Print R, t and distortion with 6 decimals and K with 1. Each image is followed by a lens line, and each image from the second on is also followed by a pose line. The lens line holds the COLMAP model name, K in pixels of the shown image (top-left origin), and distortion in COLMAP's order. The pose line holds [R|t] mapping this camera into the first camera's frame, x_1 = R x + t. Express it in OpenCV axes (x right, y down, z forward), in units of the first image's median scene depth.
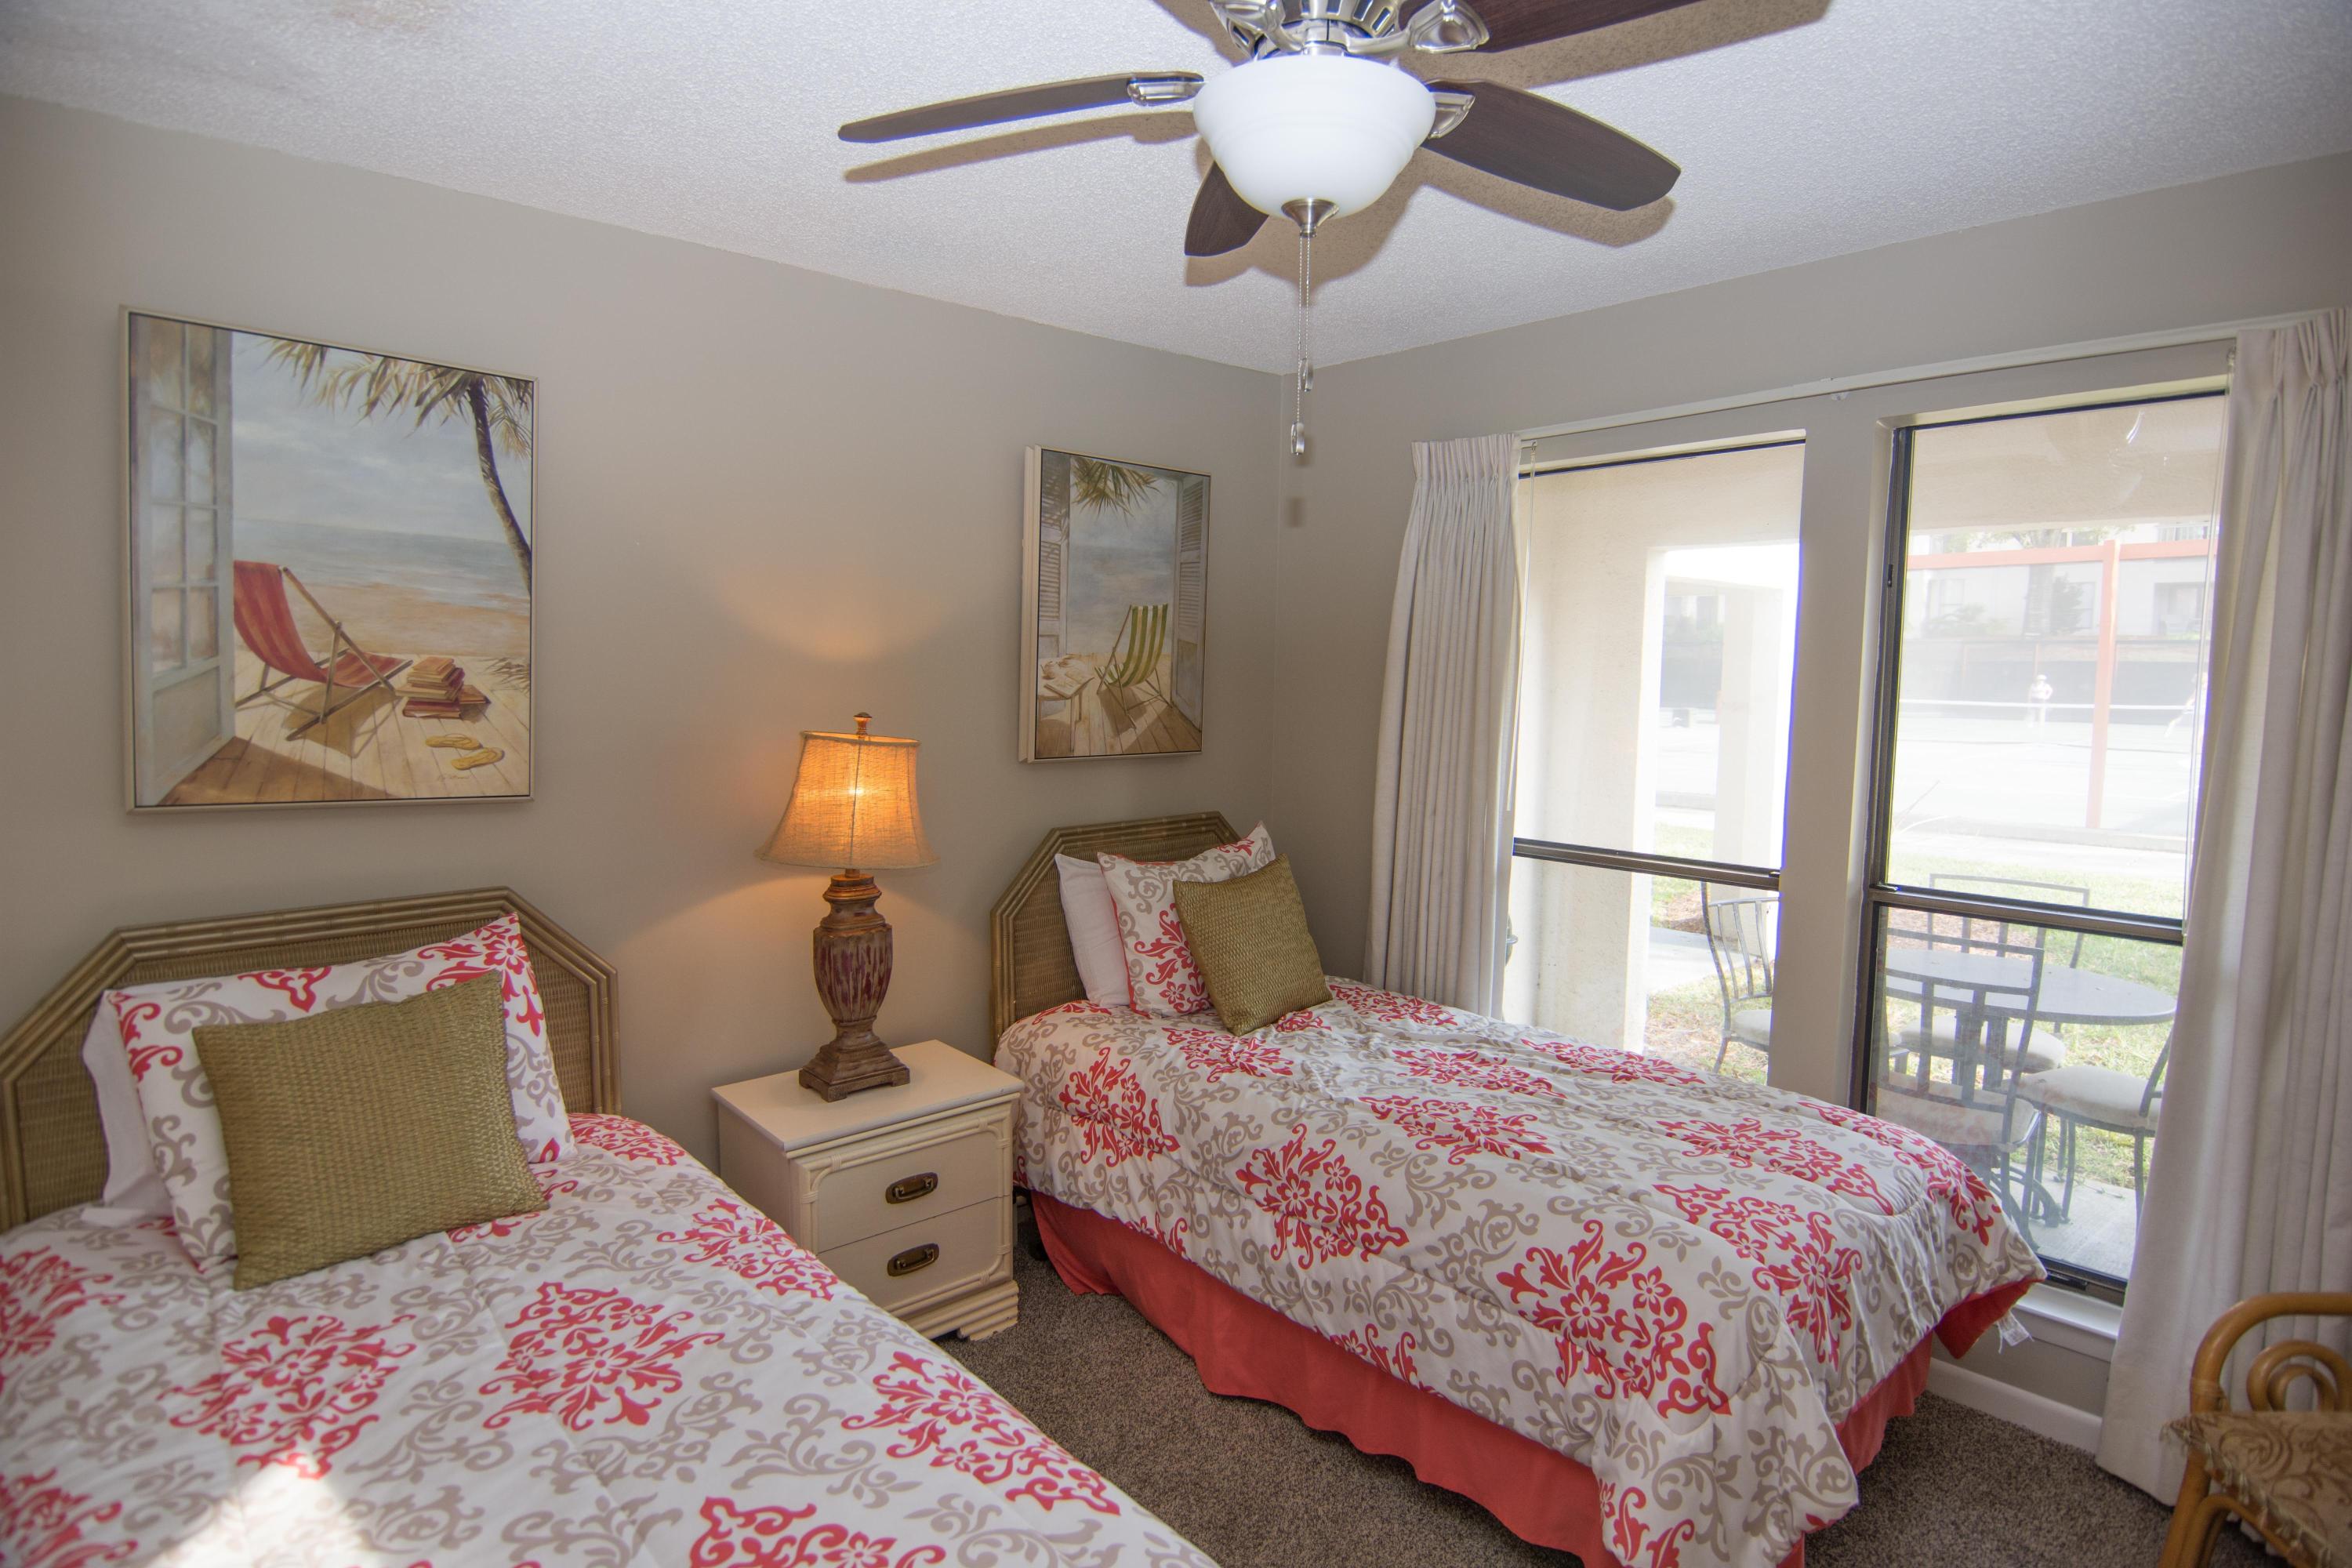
lens RADIAL K [[1248.7, 0, 1180.2], [0, 1248.7, 774.9], [0, 0, 1]] dist [-0.007986, -0.002829]
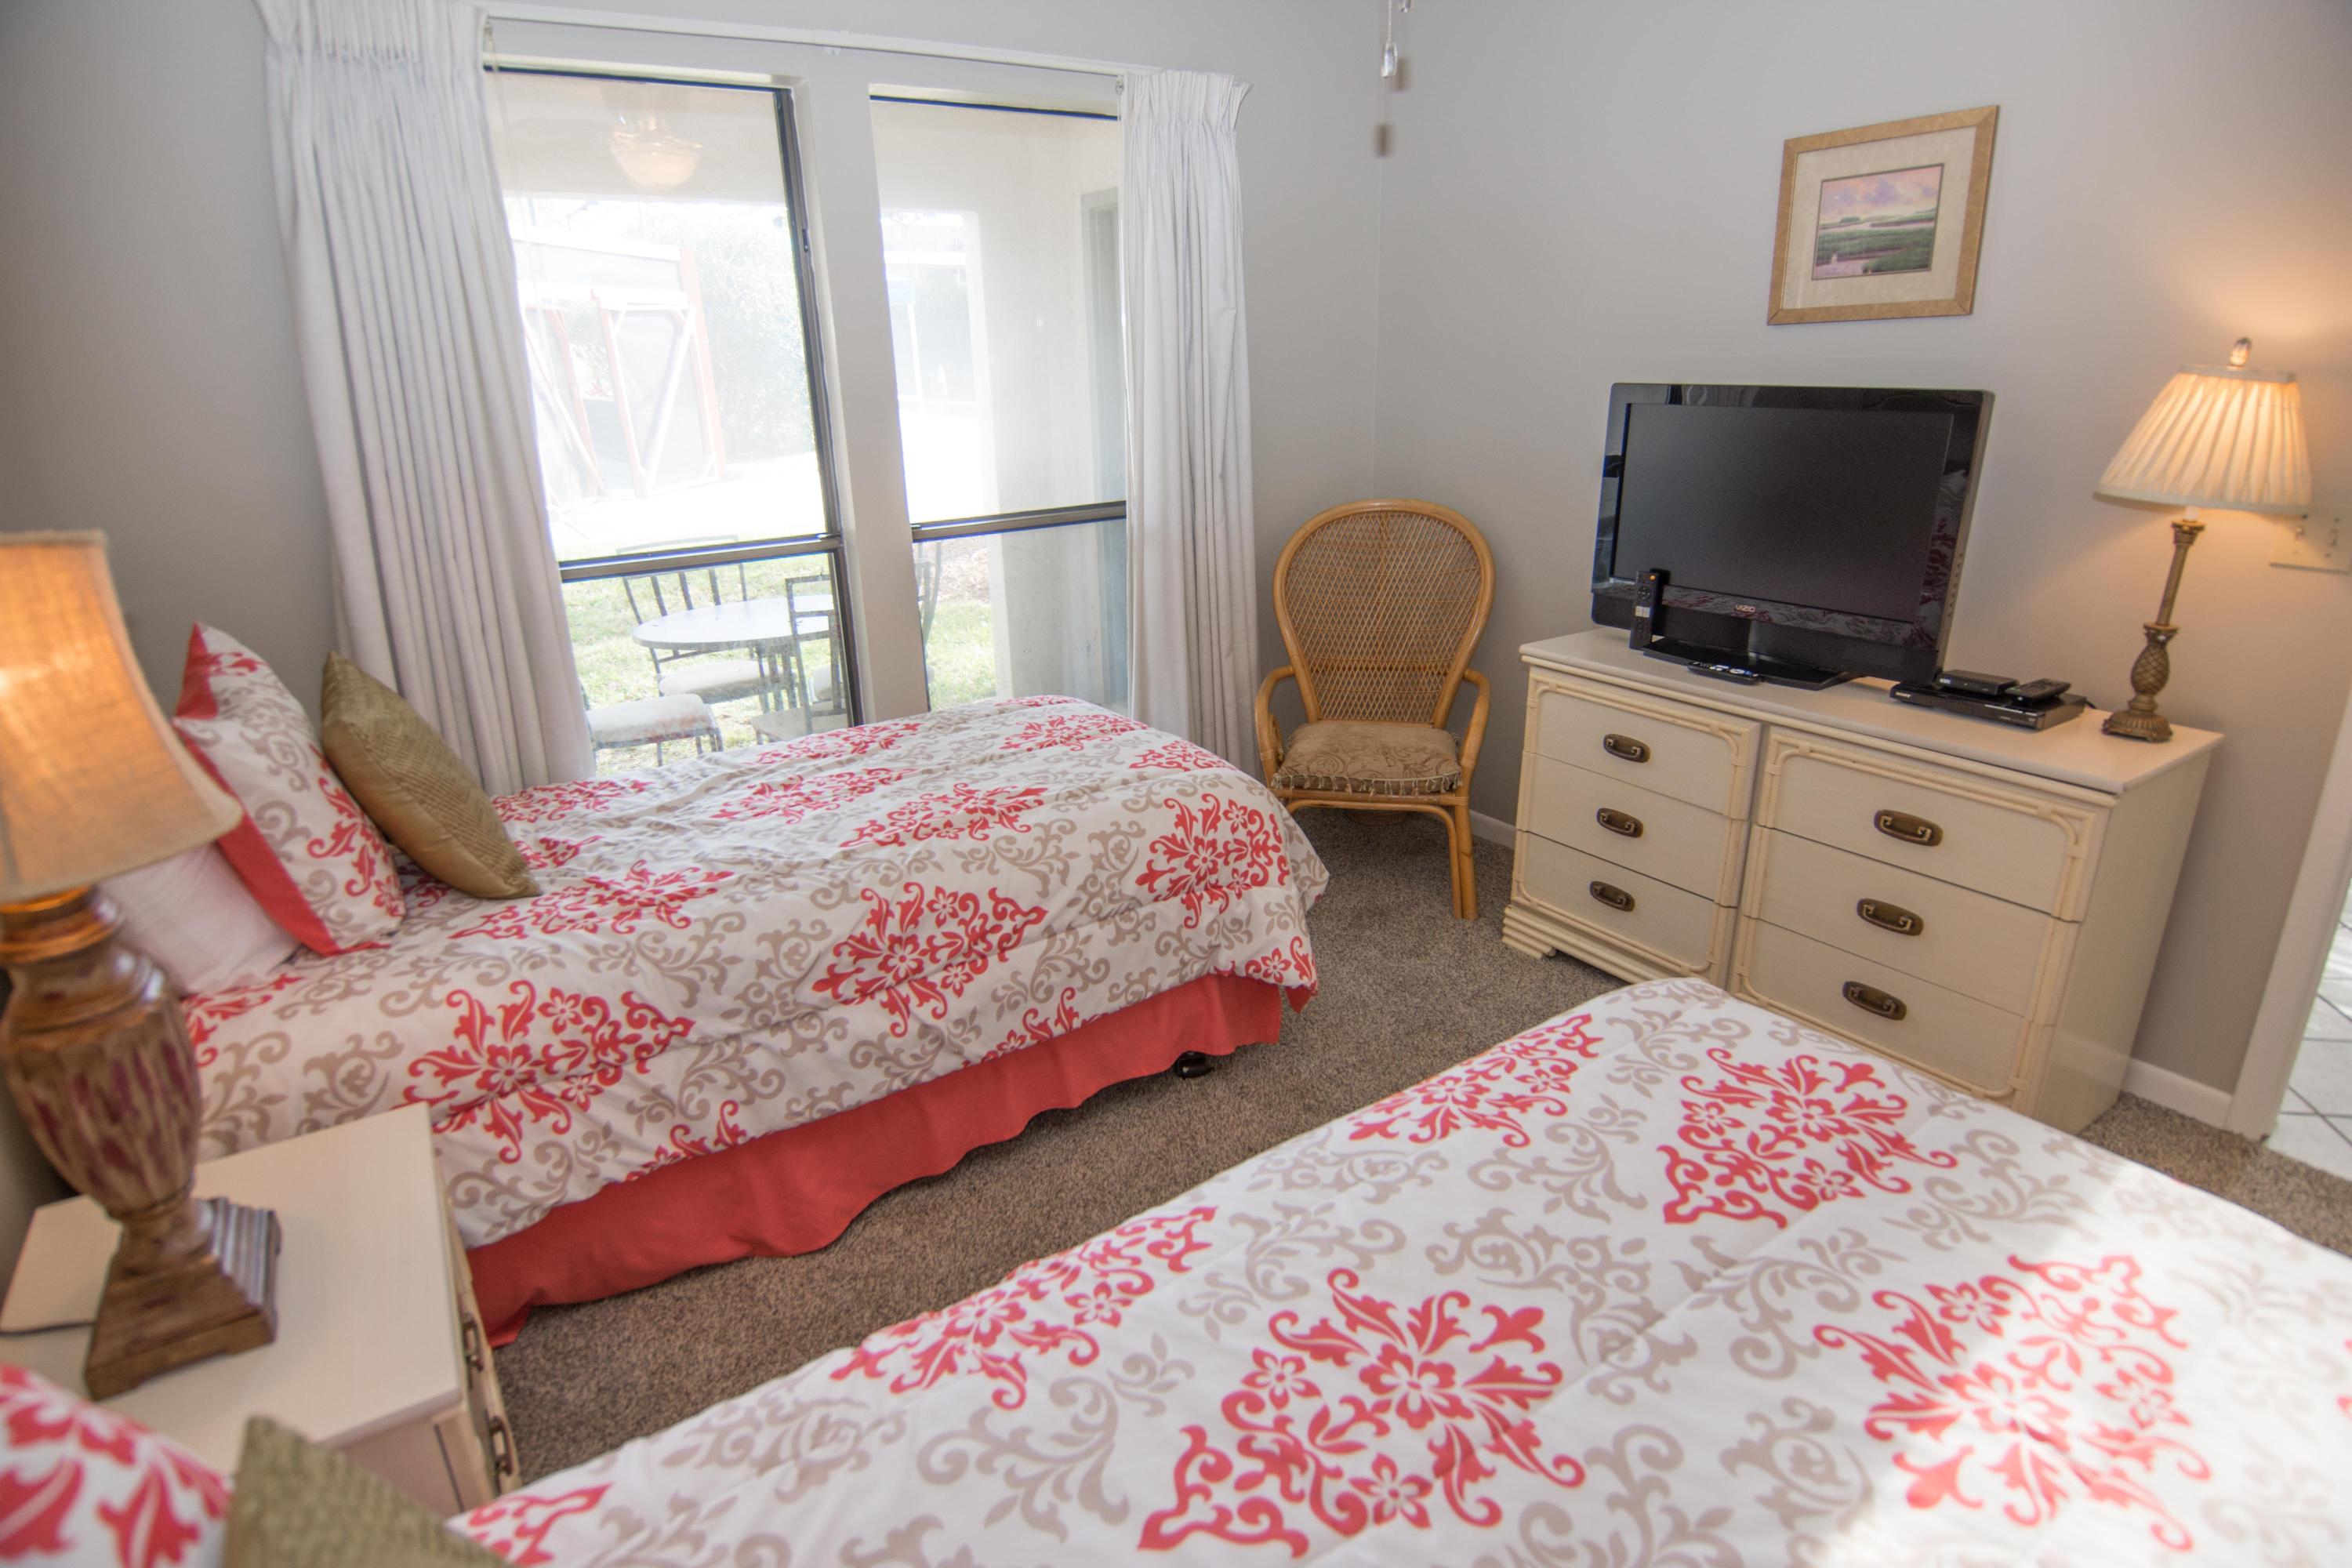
lens RADIAL K [[1248.7, 0, 1174.9], [0, 1248.7, 779.4], [0, 0, 1]] dist [-0.007986, -0.002829]
pose [[0.137022, -0.339474, 0.930582, -0.658064], [0.115551, 0.938507, 0.325351, -0.046167], [-0.983805, 0.062949, 0.167823, 0.653011]]
